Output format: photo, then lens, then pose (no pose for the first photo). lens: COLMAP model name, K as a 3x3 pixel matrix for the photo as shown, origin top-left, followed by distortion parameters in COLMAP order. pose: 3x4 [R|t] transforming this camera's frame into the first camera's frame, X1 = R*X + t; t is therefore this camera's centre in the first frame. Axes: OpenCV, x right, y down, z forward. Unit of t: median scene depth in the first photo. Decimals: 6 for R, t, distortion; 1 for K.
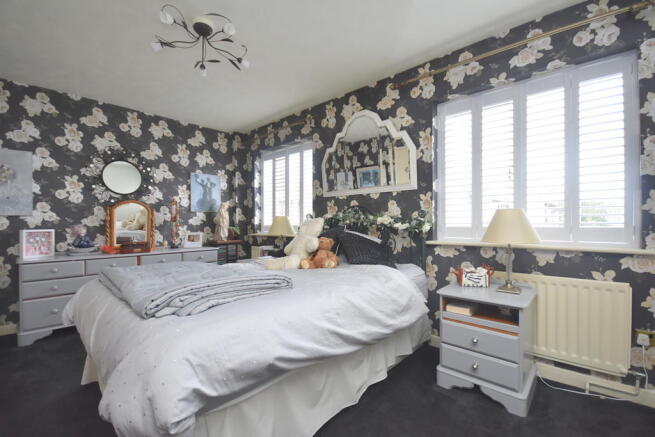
lens RADIAL K [[283.1, 0, 332.4], [0, 283.1, 222.3], [0, 0, 1]] dist [0.017211, -0.019007]
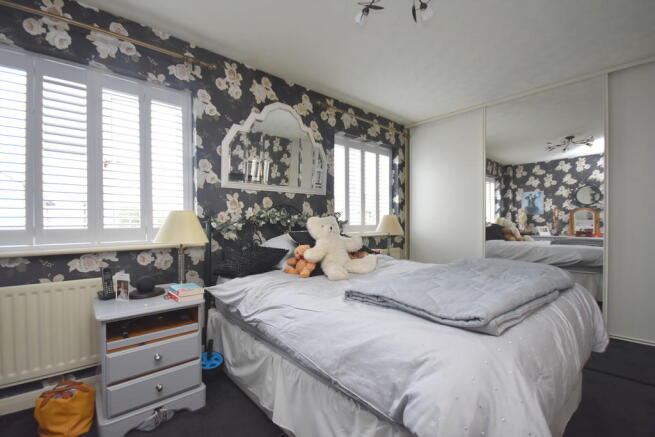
lens RADIAL K [[283.1, 0, 332.4], [0, 283.1, 222.3], [0, 0, 1]] dist [0.017211, -0.019007]
pose [[0.118471, 0.000060, 0.992958, -0.747154], [0.005557, 0.999984, -0.000724, 0.001702], [-0.992942, 0.005604, 0.118469, 0.669901]]
